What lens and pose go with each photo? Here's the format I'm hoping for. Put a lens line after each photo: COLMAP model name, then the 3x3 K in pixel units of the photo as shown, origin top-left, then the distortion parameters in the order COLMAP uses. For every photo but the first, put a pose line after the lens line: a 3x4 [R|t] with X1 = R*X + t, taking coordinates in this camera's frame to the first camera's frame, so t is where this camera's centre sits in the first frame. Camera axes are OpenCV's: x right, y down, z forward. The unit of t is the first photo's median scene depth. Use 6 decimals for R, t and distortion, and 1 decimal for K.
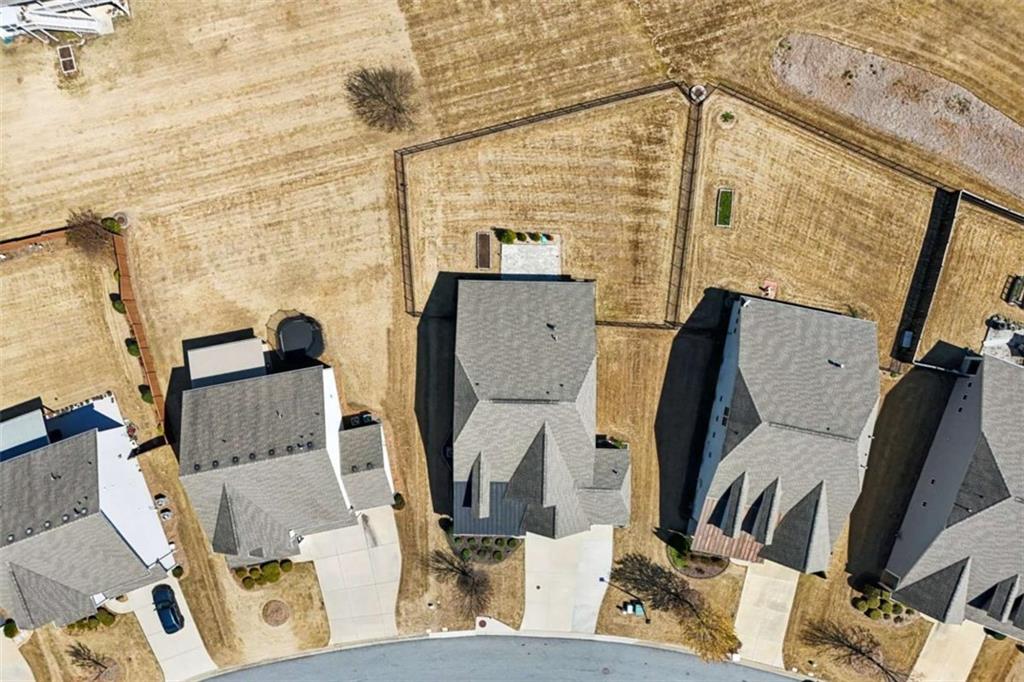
lens RADIAL K [[759.8, 0, 512.0], [0, 759.8, 341.0], [0, 0, 1]] dist [0.095156, -0.119671]
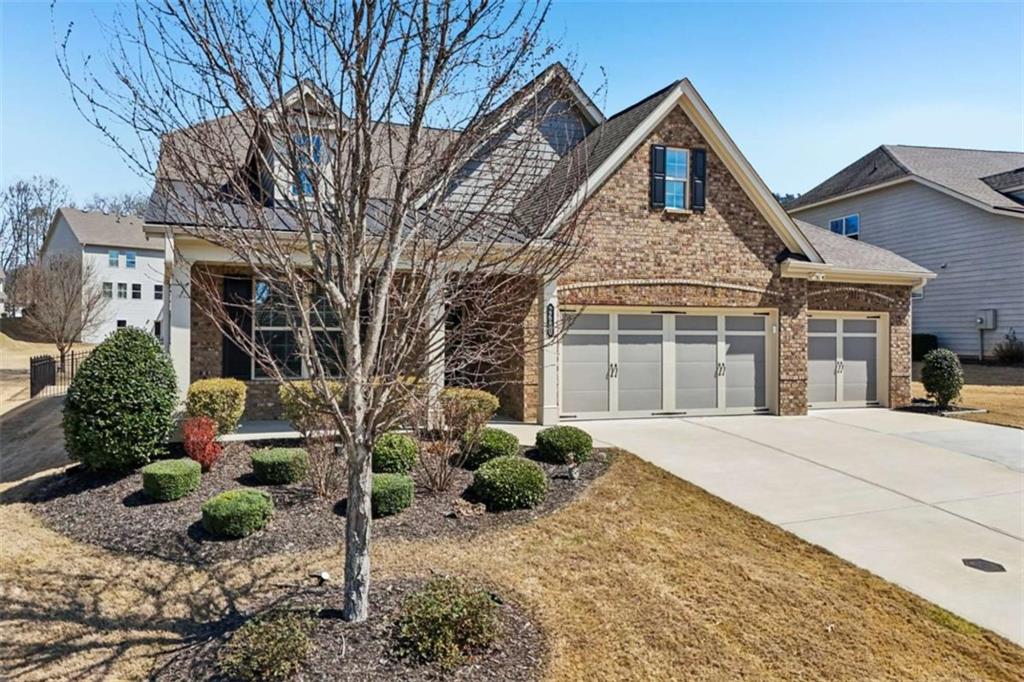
lens RADIAL K [[777.3, 0, 505.9], [0, 777.3, 322.4], [0, 0, 1]] dist [0.063940, -0.056557]
pose [[0.920215, -0.010004, 0.391285, -0.067292], [0.390978, -0.023580, -0.920098, 0.397372], [0.018431, 0.999672, -0.017787, 0.970230]]
